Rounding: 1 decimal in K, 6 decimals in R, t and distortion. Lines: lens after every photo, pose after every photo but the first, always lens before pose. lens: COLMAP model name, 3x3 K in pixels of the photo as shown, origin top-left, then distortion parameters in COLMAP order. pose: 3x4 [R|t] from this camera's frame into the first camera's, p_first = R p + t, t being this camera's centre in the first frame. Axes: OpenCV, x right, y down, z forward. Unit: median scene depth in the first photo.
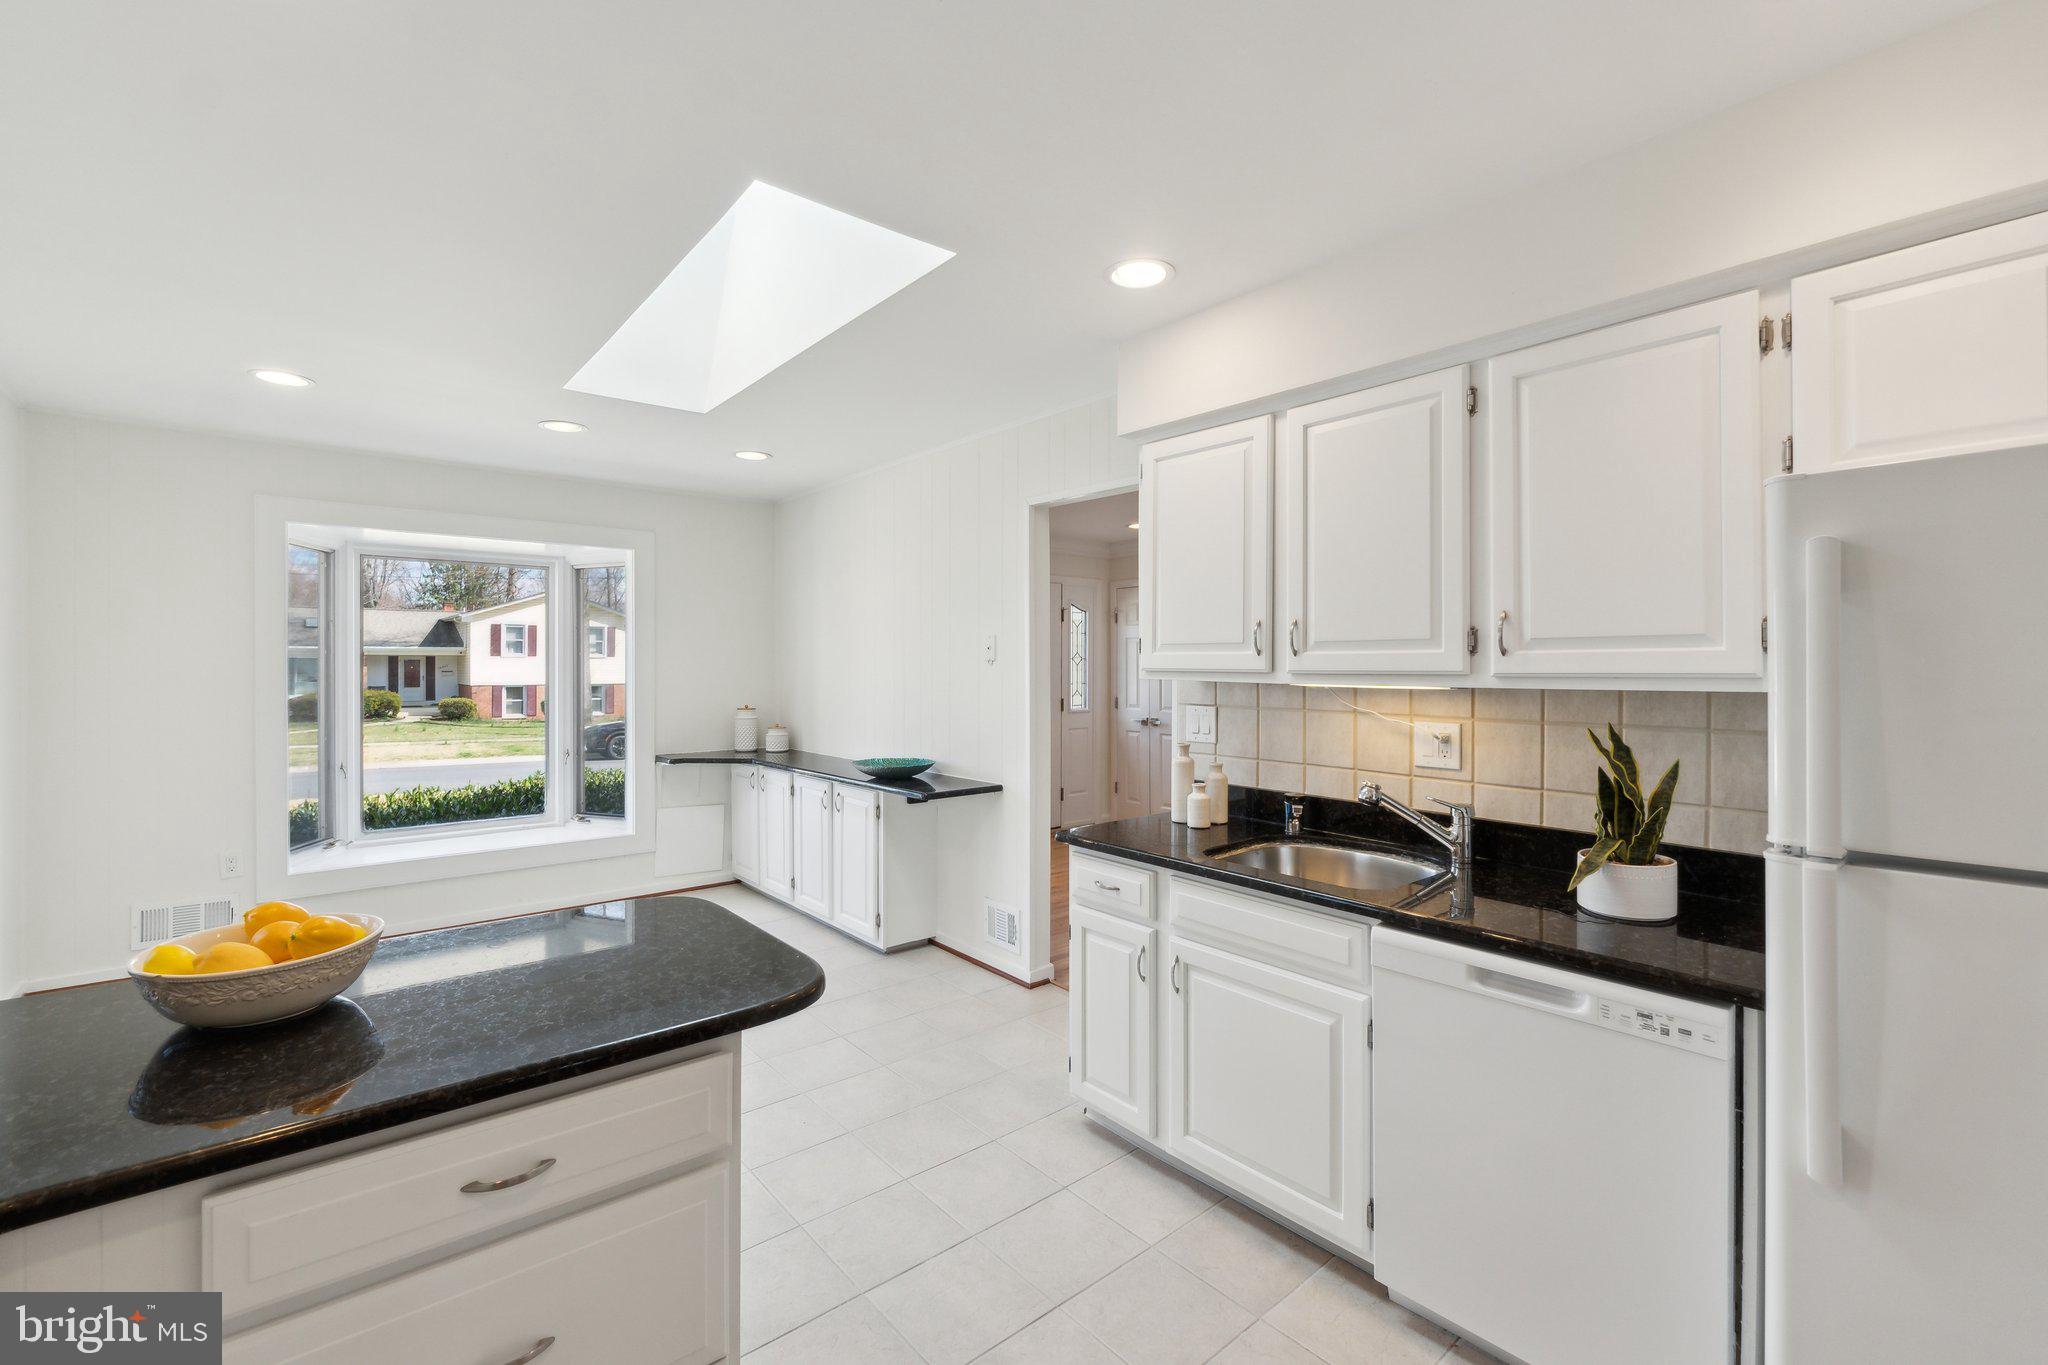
lens RADIAL K [[864.6, 0, 1023.3], [0, 864.6, 667.2], [0, 0, 1]] dist [-0.015231, -0.000399]
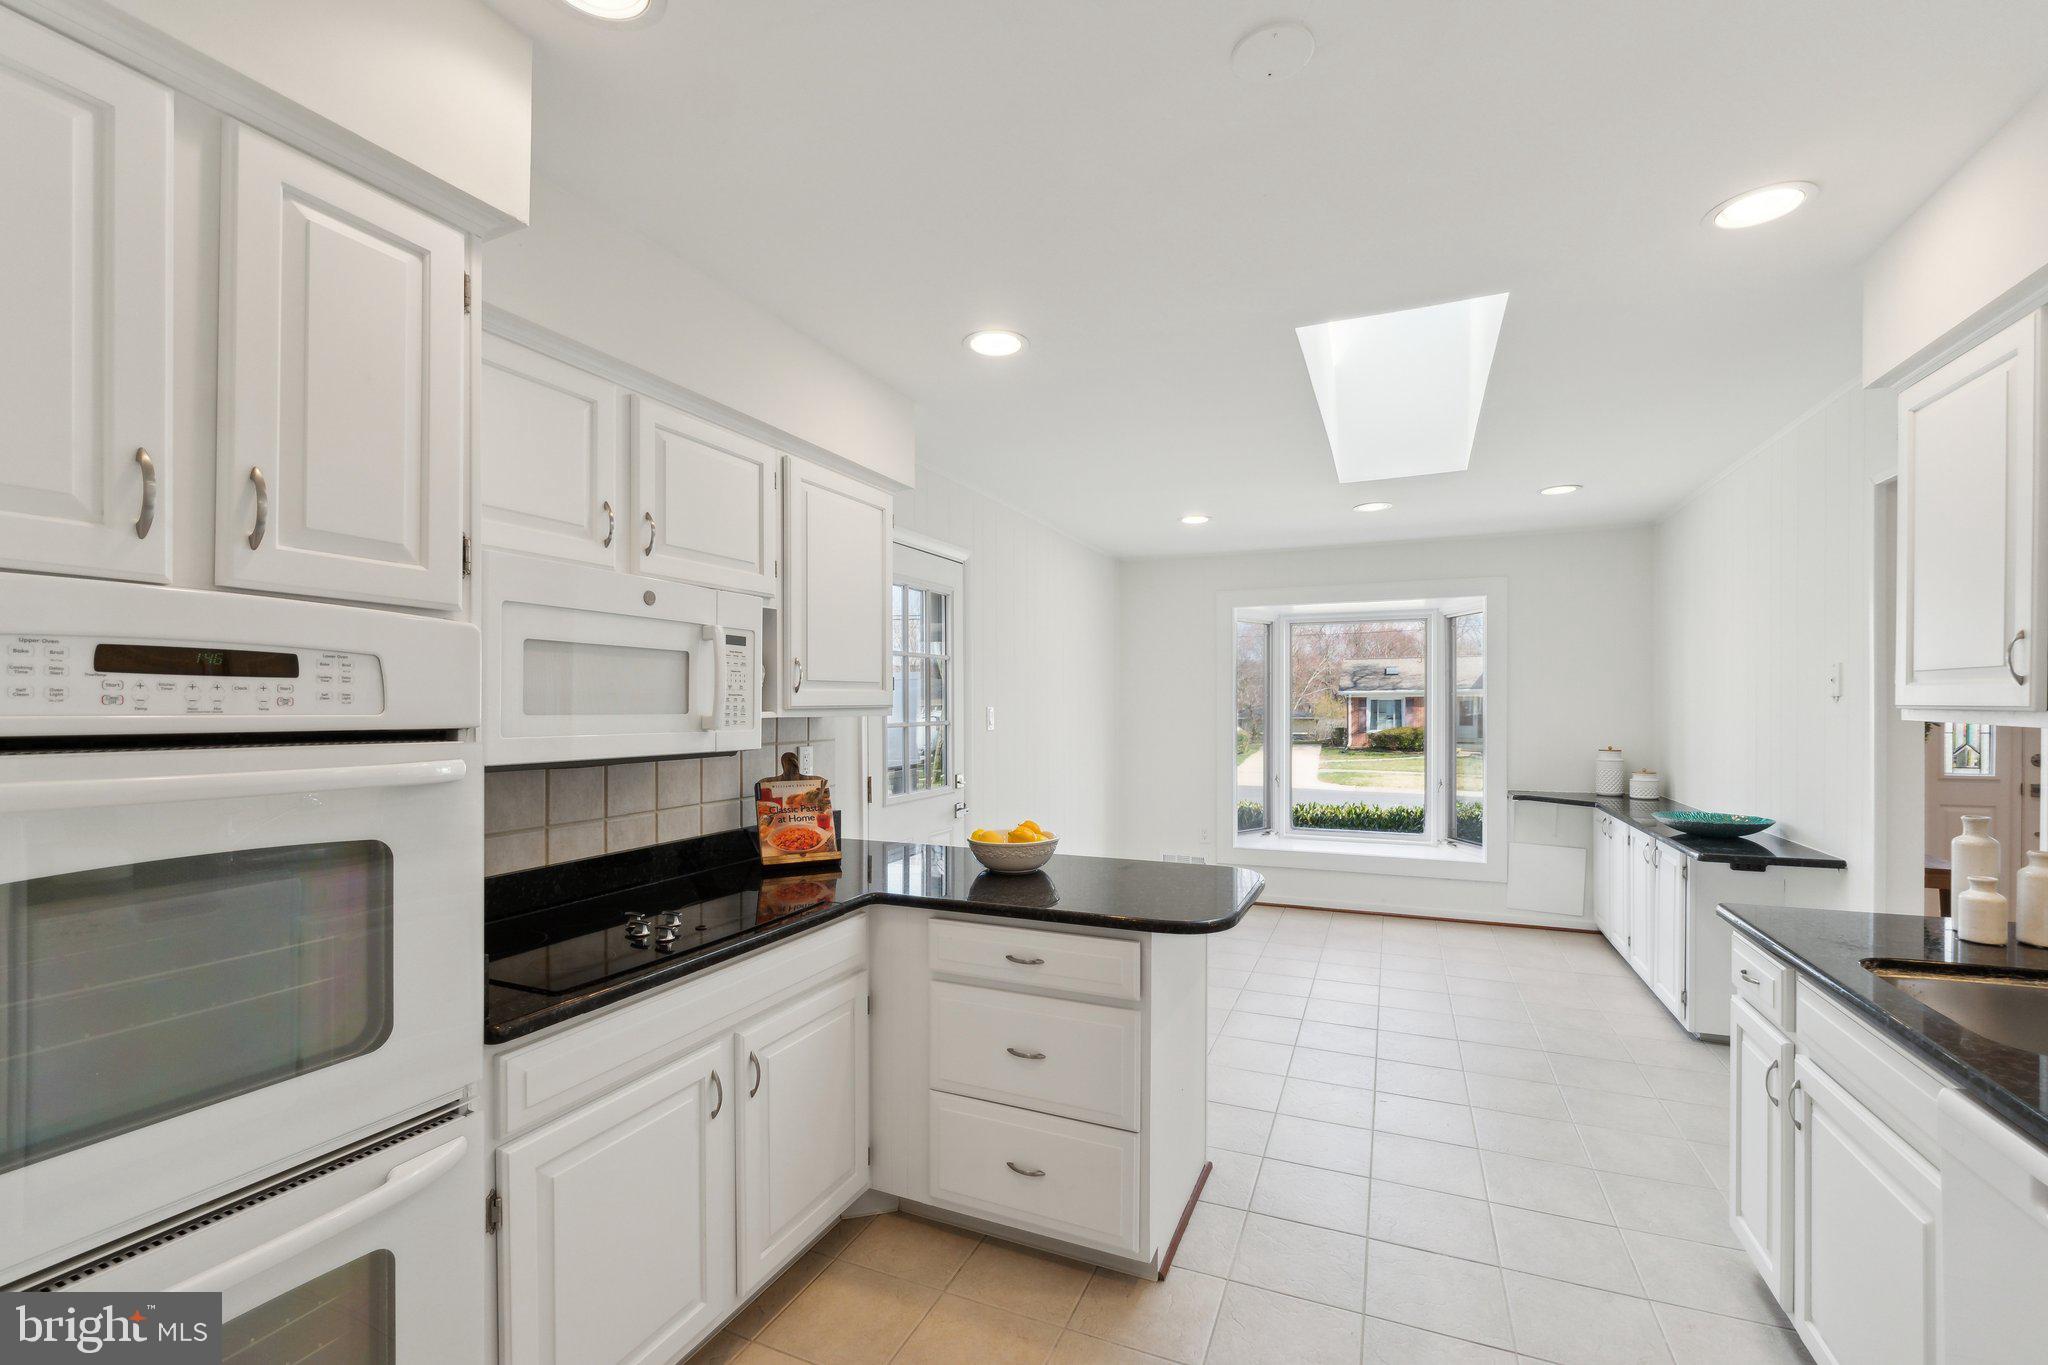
lens RADIAL K [[864.6, 0, 1033.8], [0, 864.6, 709.0], [0, 0, 1]] dist [-0.015231, -0.000399]
pose [[0.441884, 0.001535, -0.897071, 0.415152], [0.000650, 0.999998, 0.002031, 0.001530], [0.897072, -0.001481, 0.441882, 0.044096]]
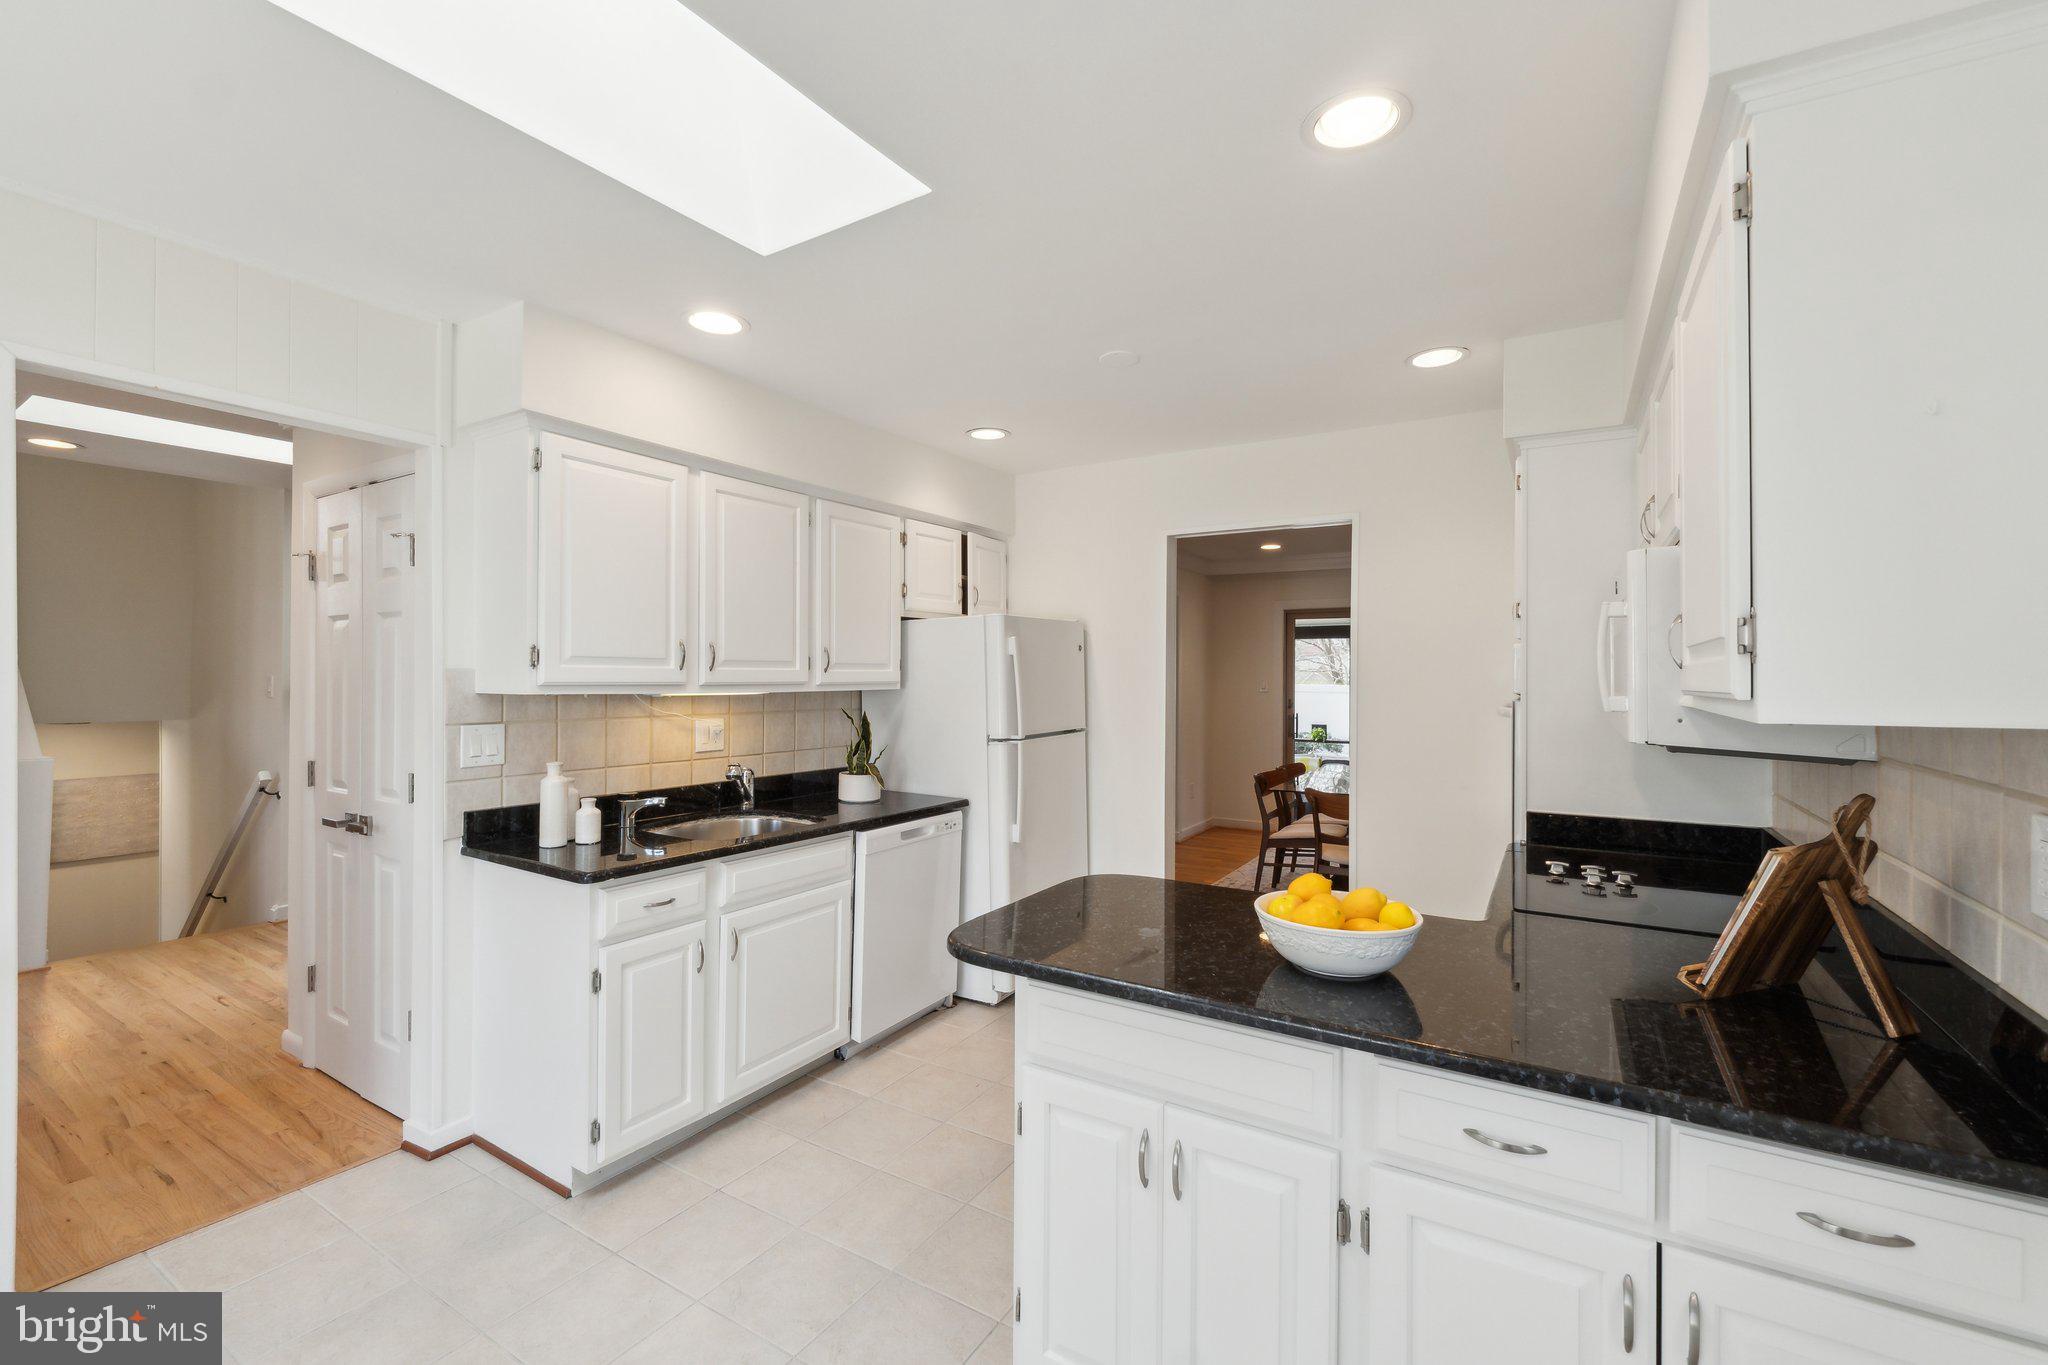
lens RADIAL K [[864.6, 0, 1019.2], [0, 864.6, 673.0], [0, 0, 1]] dist [-0.015231, -0.000399]
pose [[-0.304487, -0.000787, 0.952516, -0.782616], [-0.000954, 0.999999, 0.000521, -0.008682], [-0.952516, -0.000750, -0.304488, 0.735233]]
